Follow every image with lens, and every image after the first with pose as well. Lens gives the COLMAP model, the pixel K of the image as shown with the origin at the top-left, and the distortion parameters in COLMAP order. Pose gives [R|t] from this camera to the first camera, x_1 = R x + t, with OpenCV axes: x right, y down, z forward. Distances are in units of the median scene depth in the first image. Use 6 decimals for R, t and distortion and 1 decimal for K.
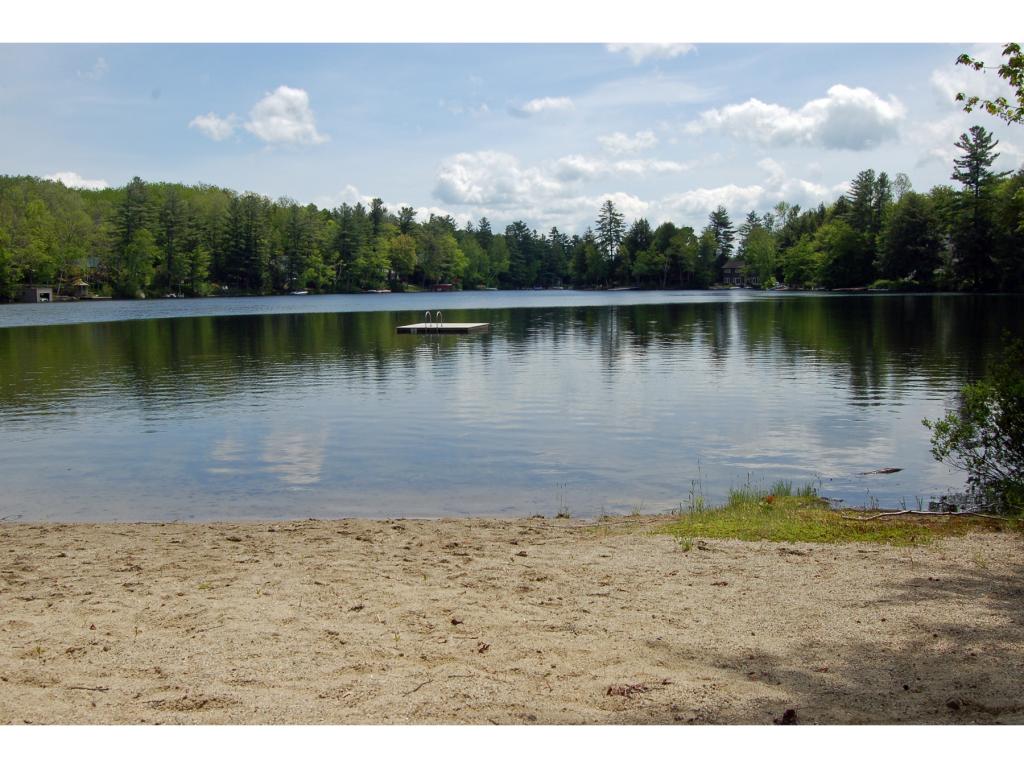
lens RADIAL K [[981.9, 0, 512.0], [0, 981.9, 384.0], [0, 0, 1]] dist [-0.001712, 0.002768]
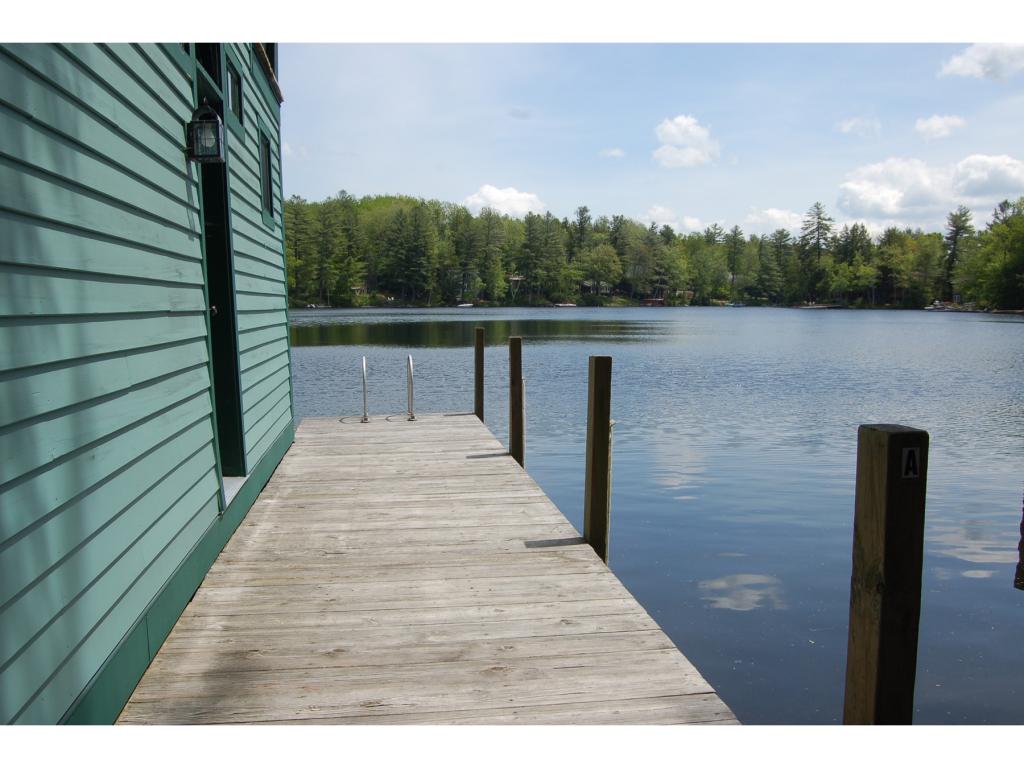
lens RADIAL K [[981.9, 0, 512.0], [0, 981.9, 384.0], [0, 0, 1]] dist [-0.001712, 0.002768]
pose [[0.927828, 0.046686, -0.370075, 0.179947], [-0.051301, 0.998680, -0.002631, -0.014981], [0.369463, 0.021426, 0.928998, 0.119782]]
